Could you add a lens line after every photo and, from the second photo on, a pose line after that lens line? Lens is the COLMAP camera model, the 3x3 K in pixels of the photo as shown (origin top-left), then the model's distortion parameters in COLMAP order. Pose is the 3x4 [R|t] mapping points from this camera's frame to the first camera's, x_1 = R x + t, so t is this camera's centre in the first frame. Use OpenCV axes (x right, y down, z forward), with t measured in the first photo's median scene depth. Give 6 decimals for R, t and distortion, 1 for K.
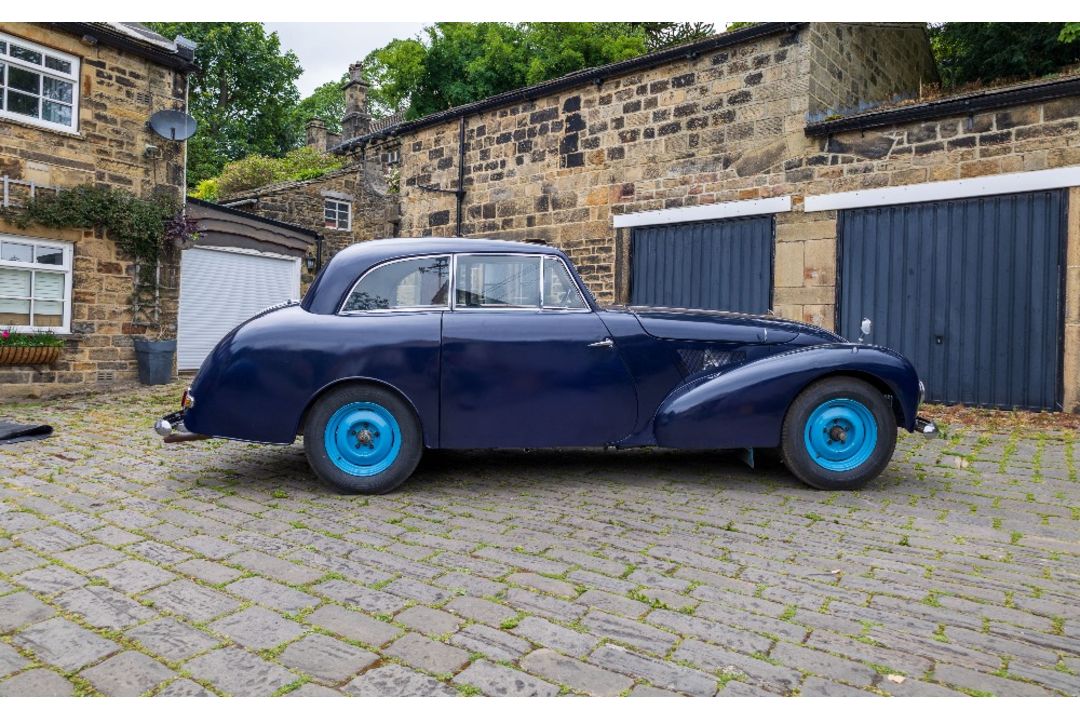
lens RADIAL K [[707.2, 0, 553.8], [0, 707.2, 340.8], [0, 0, 1]] dist [0.005248, 0.006395]
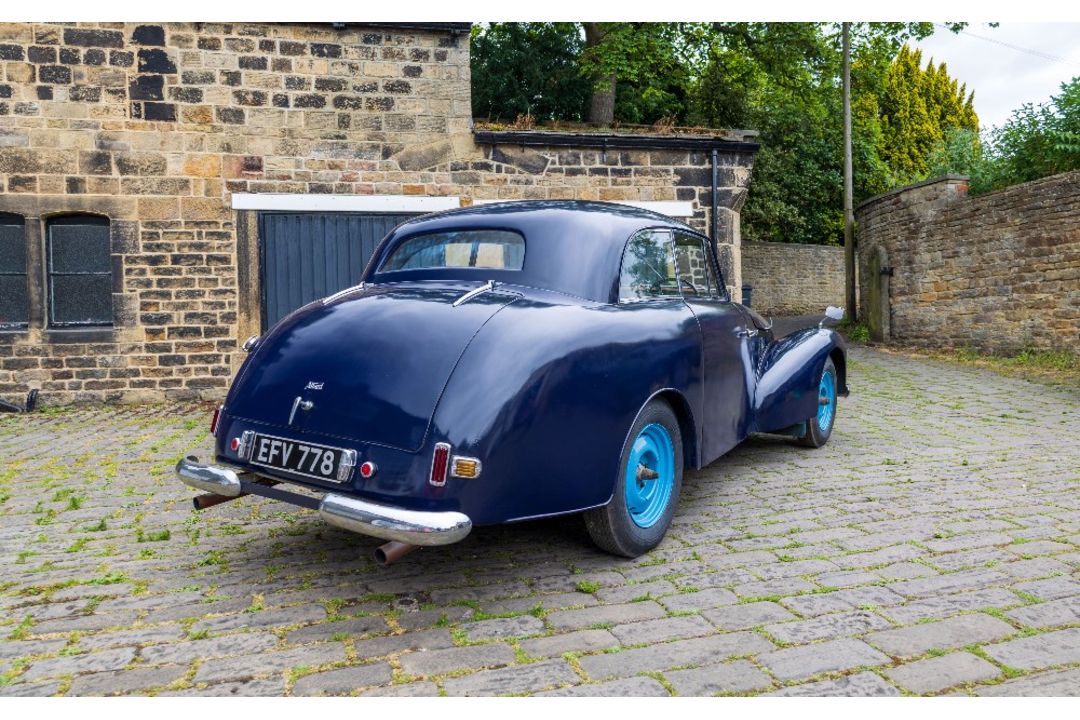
lens RADIAL K [[707.2, 0, 553.8], [0, 707.2, 340.8], [0, 0, 1]] dist [0.005248, 0.006395]
pose [[0.614980, -0.040182, 0.787518, -0.352943], [0.048098, 0.998753, 0.013400, -0.004972], [-0.787074, 0.029638, 0.616146, 0.247021]]
